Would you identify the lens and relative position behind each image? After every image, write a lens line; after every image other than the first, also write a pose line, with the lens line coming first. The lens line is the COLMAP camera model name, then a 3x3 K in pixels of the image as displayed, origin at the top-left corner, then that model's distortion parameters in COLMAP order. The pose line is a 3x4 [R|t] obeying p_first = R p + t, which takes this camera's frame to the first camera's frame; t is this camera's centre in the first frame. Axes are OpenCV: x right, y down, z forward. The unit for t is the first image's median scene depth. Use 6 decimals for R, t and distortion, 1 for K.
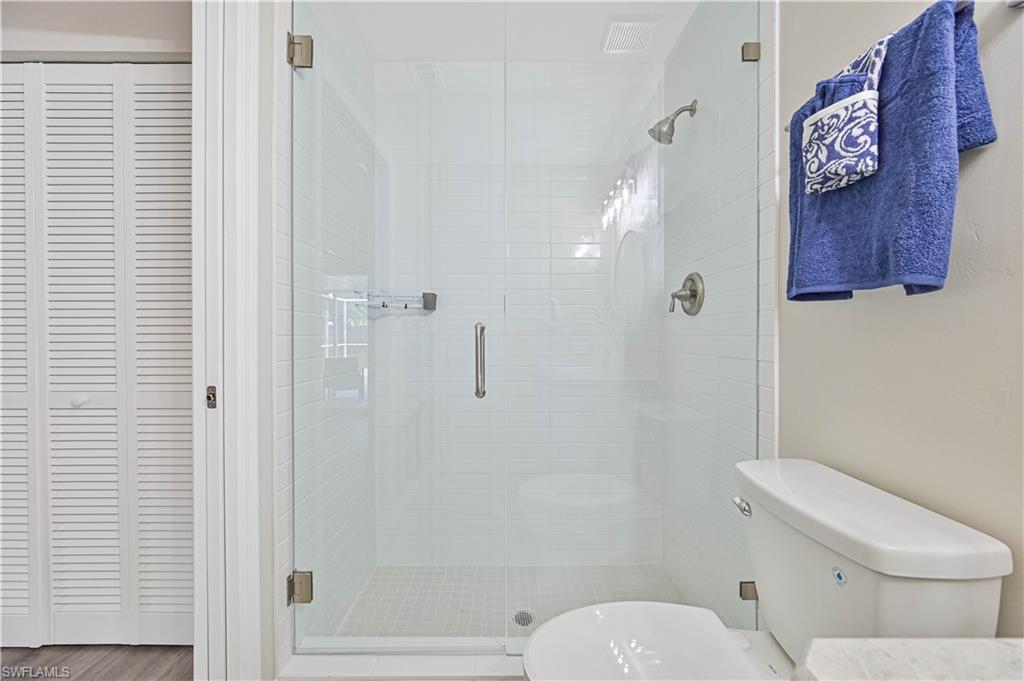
lens RADIAL K [[403.4, 0, 514.3], [0, 403.4, 335.4], [0, 0, 1]] dist [-0.001525, 0.000262]
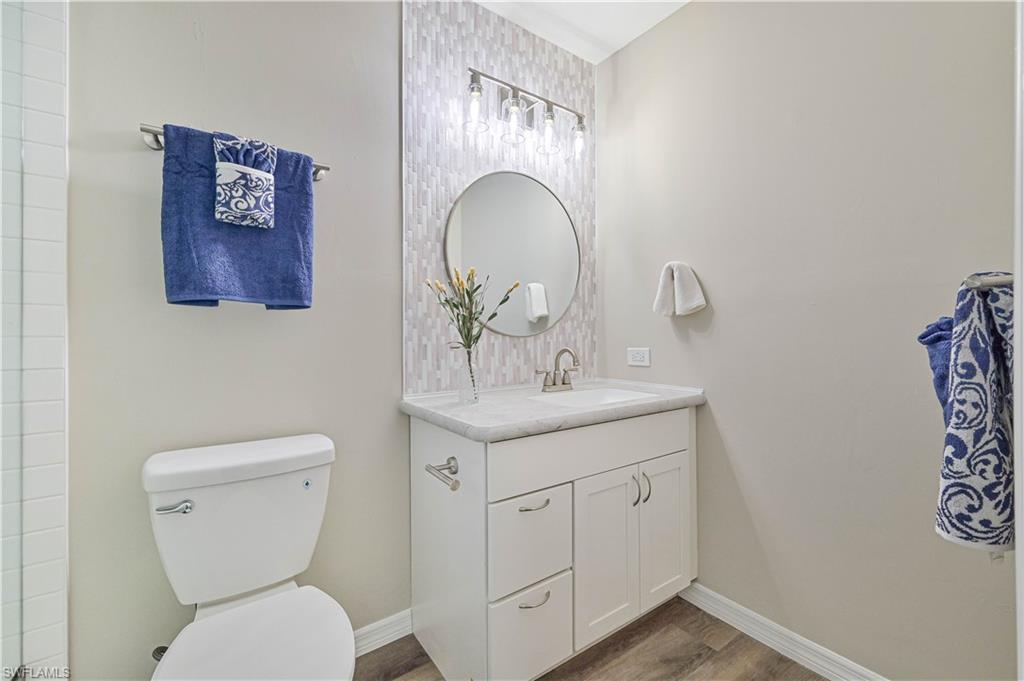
lens RADIAL K [[433.2, 0, 511.4], [0, 433.2, 326.6], [0, 0, 1]] dist [-0.000017, 0.000005]
pose [[-0.582834, 0.009952, 0.812531, -0.913182], [0.008395, 0.999945, -0.006225, -0.011347], [-0.812548, 0.003193, -0.582885, 1.127680]]
